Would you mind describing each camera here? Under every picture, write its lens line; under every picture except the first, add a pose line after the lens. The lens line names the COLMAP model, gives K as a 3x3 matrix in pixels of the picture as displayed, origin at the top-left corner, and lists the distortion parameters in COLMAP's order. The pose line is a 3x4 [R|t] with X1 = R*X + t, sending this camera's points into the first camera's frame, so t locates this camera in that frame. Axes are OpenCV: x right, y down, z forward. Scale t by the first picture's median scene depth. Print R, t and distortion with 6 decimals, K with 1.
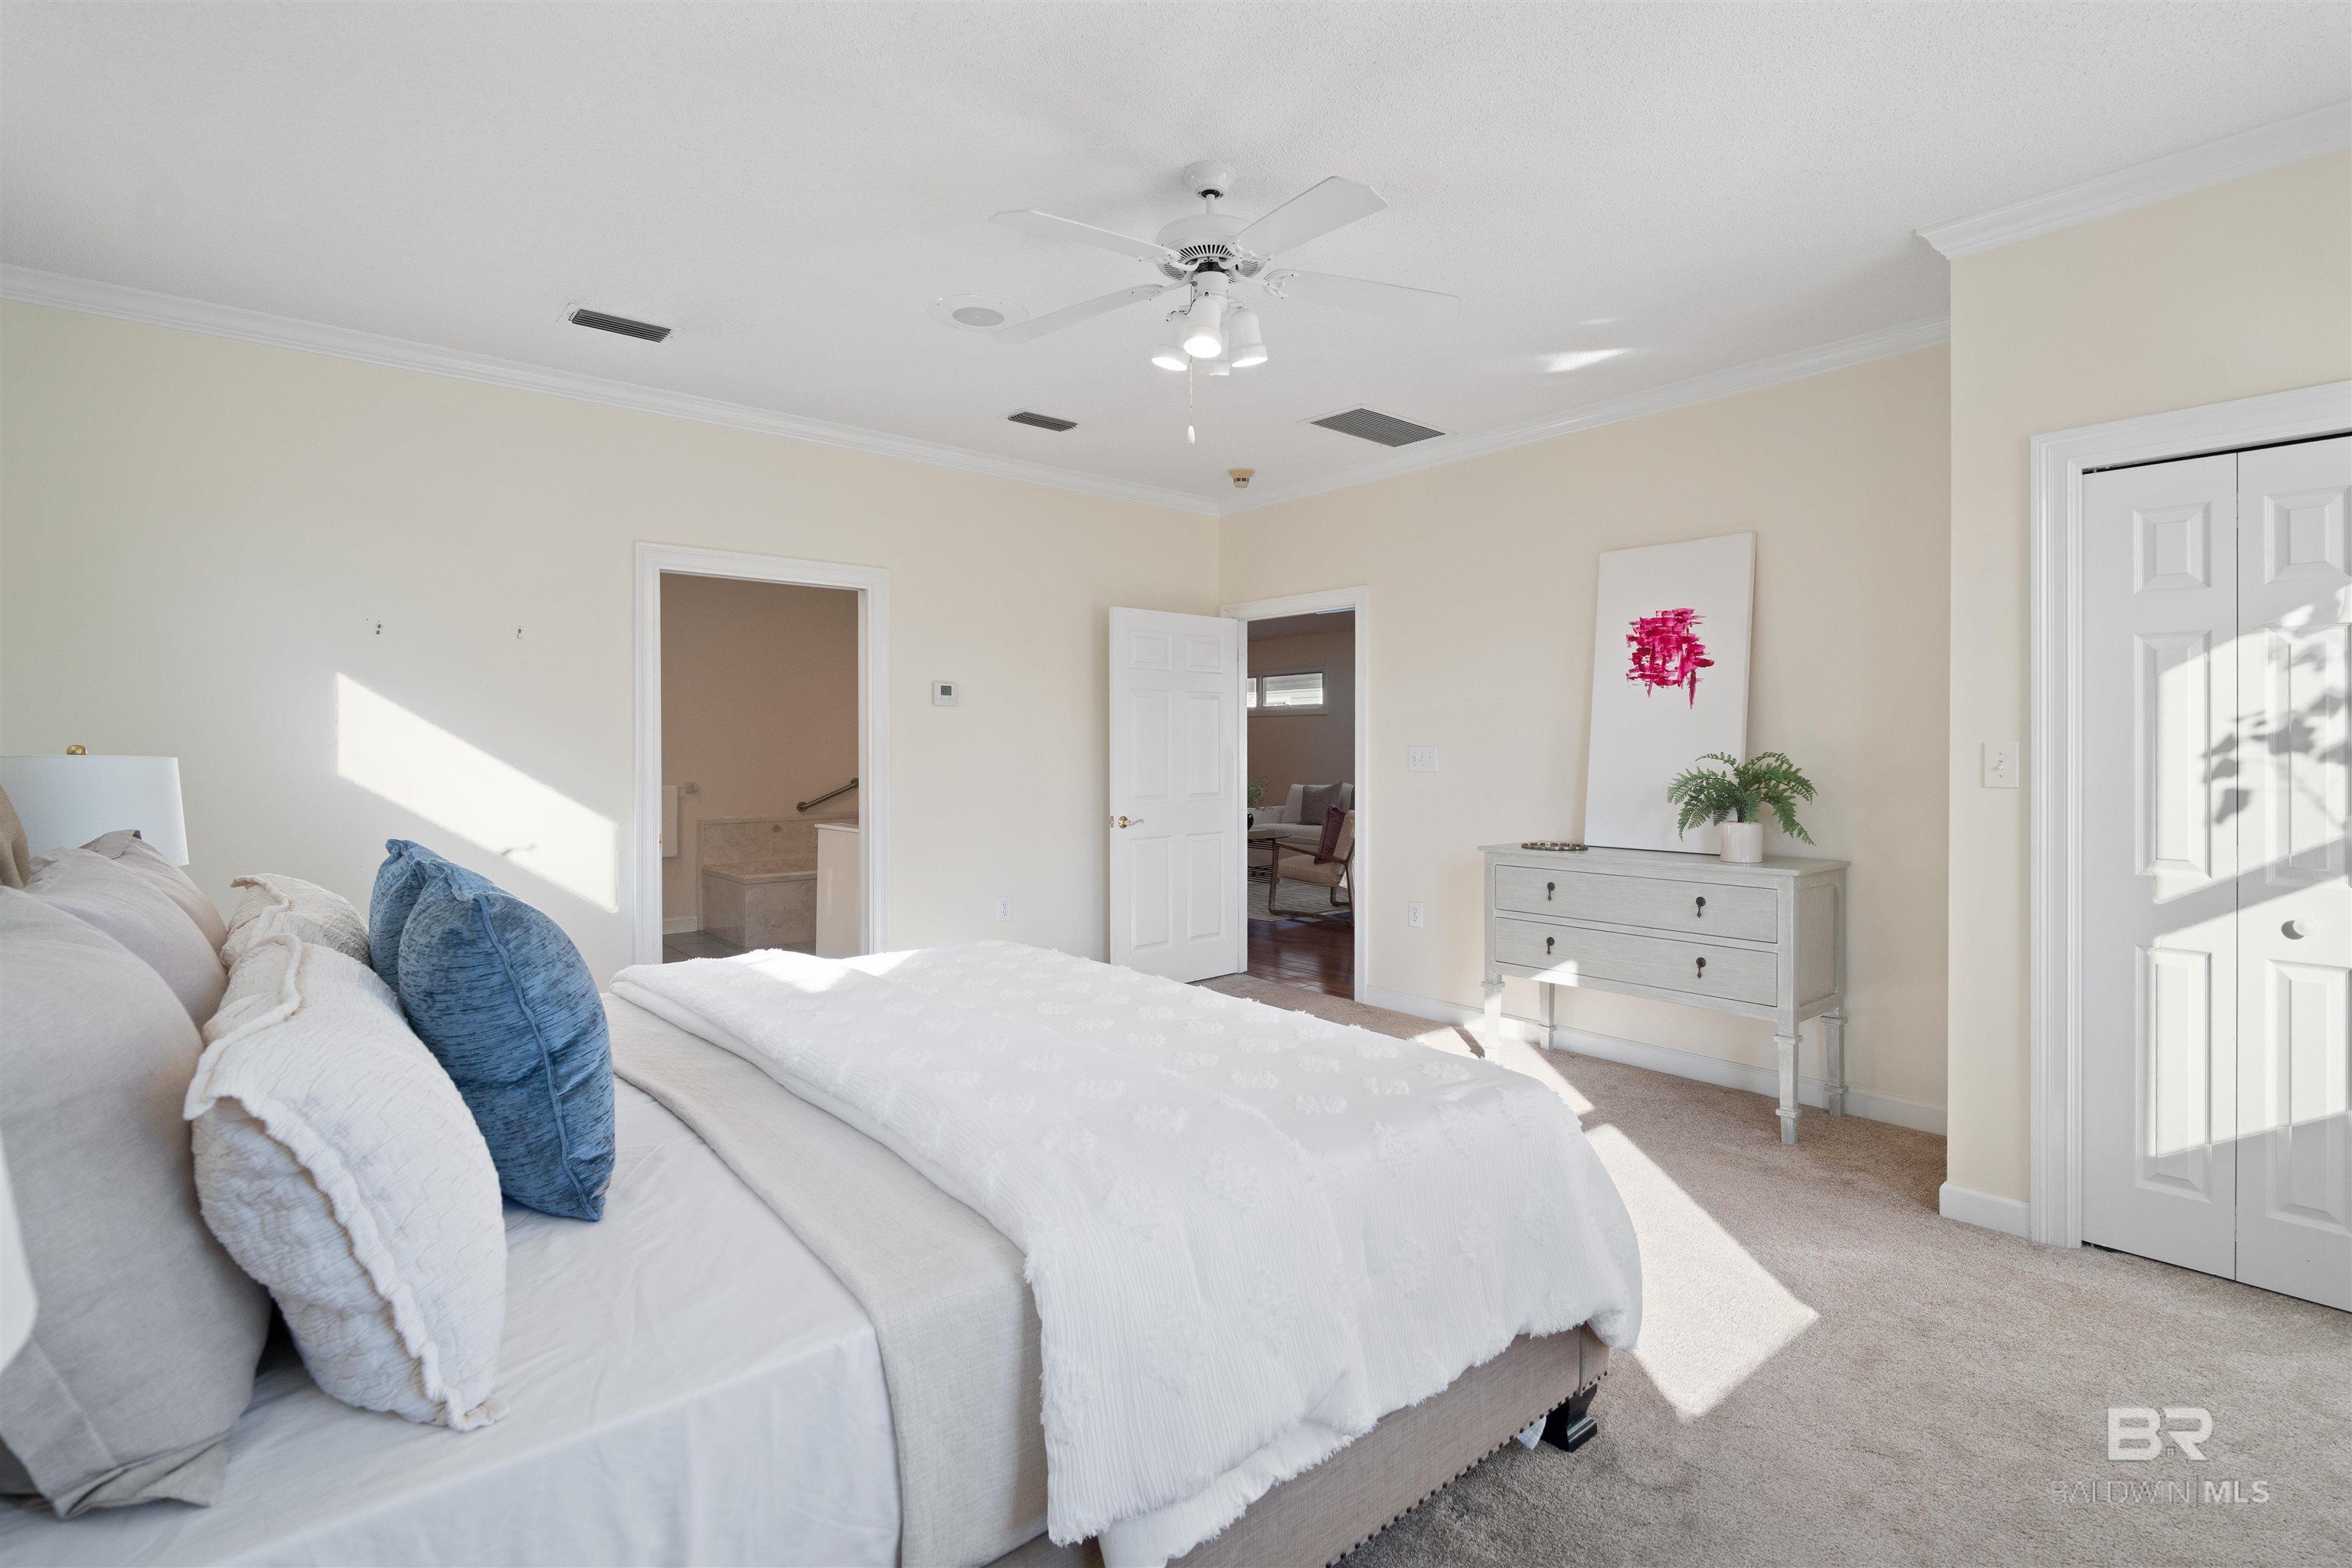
lens RADIAL K [[1100.9, 0, 1181.3], [0, 1100.9, 760.4], [0, 0, 1]] dist [-0.010666, 0.007839]
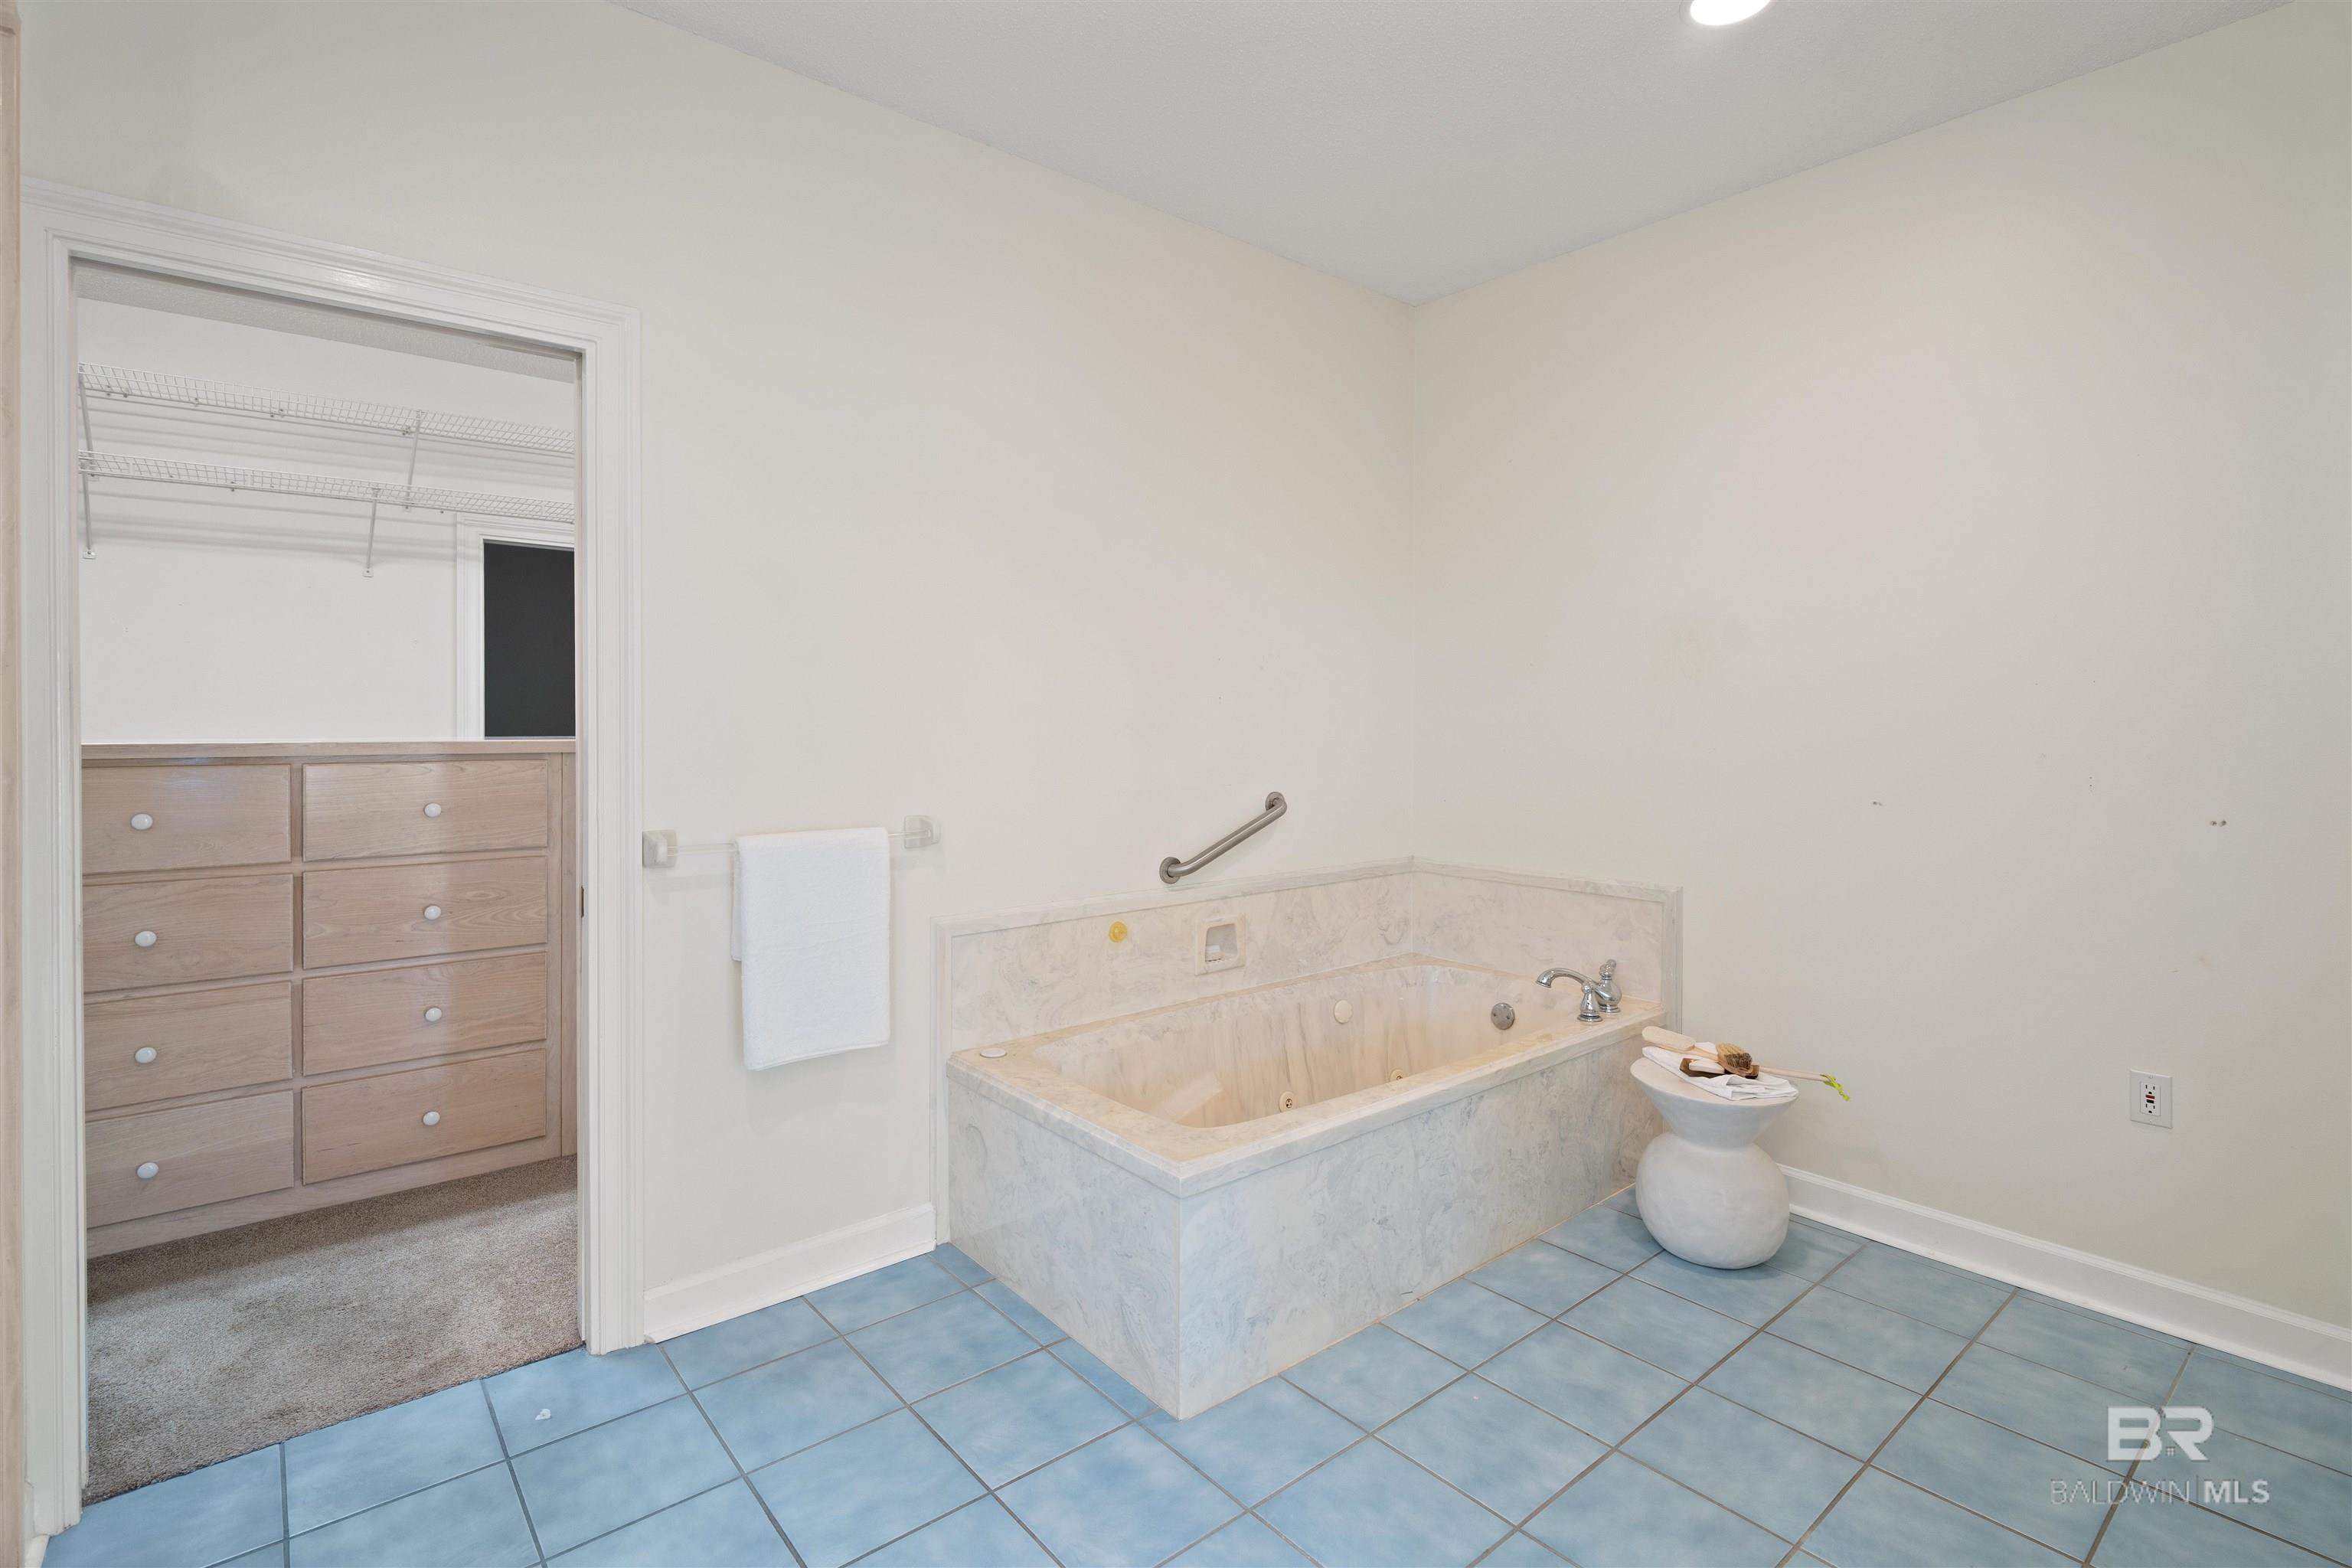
lens RADIAL K [[1100.9, 0, 1173.0], [0, 1100.9, 765.0], [0, 0, 1]] dist [-0.010666, 0.007839]
pose [[0.999830, 0.005255, -0.017692, -0.359618], [-0.005059, 0.999925, 0.011114, 0.002154], [0.017749, -0.011022, 0.999782, 0.663455]]
